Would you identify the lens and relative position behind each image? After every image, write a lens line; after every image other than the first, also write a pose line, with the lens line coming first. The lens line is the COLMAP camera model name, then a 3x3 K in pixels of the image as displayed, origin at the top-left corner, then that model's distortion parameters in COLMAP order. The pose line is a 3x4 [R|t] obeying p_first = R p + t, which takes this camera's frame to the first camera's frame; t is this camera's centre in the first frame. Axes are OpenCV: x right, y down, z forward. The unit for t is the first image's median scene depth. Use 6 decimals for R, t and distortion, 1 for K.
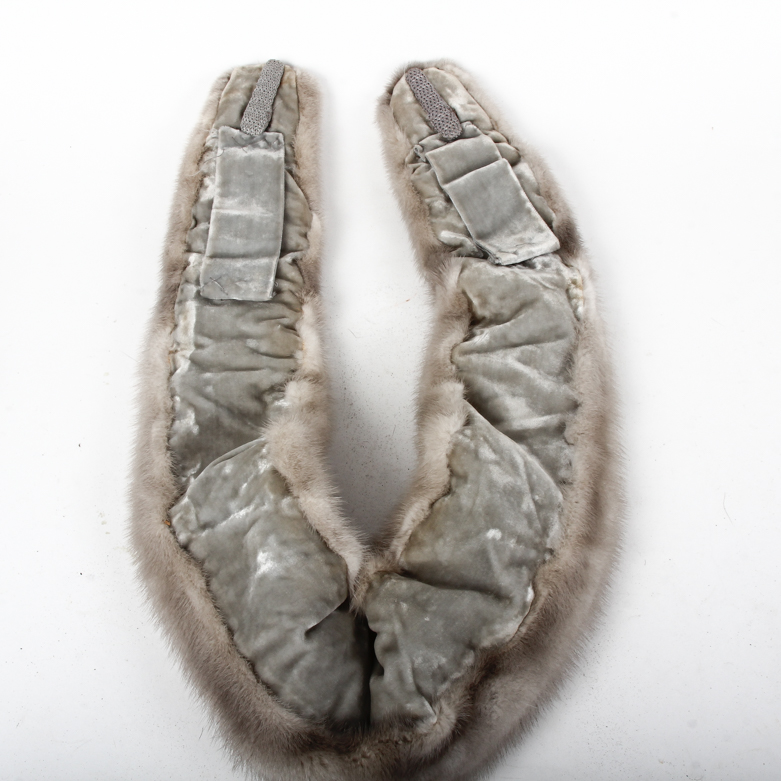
lens RADIAL K [[1333.5, 0, 395.5], [0, 1333.5, 388.7], [0, 0, 1]] dist [-0.087285, 0.000000]
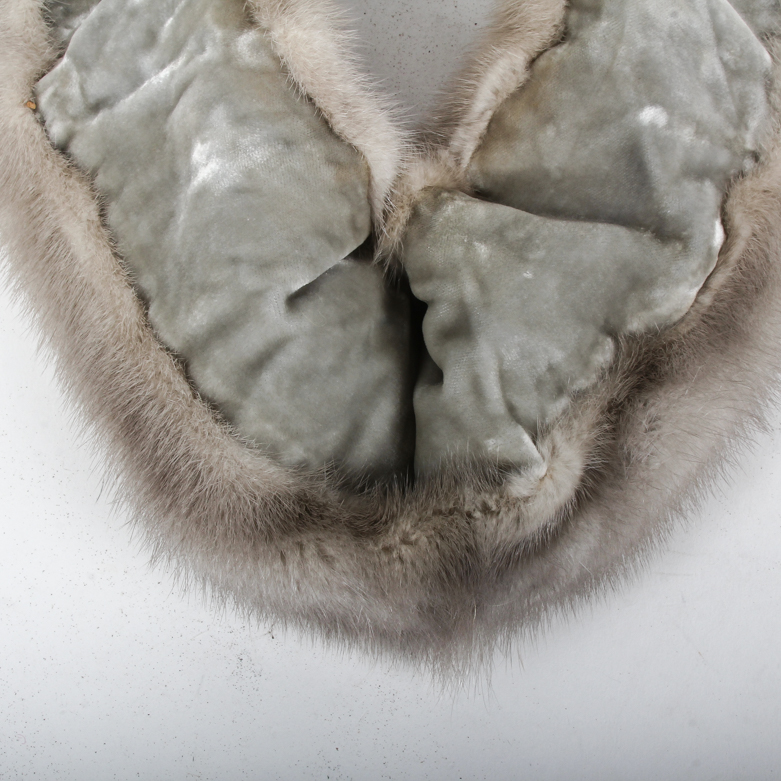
lens RADIAL K [[1333.5, 0, 390.6], [0, 1333.5, 393.2], [0, 0, 1]] dist [-0.087285, 0.000000]
pose [[0.999952, 0.001726, -0.009643, -0.023500], [0.000320, 0.978083, 0.208215, 0.111228], [0.009791, -0.208208, 0.978036, 0.491785]]
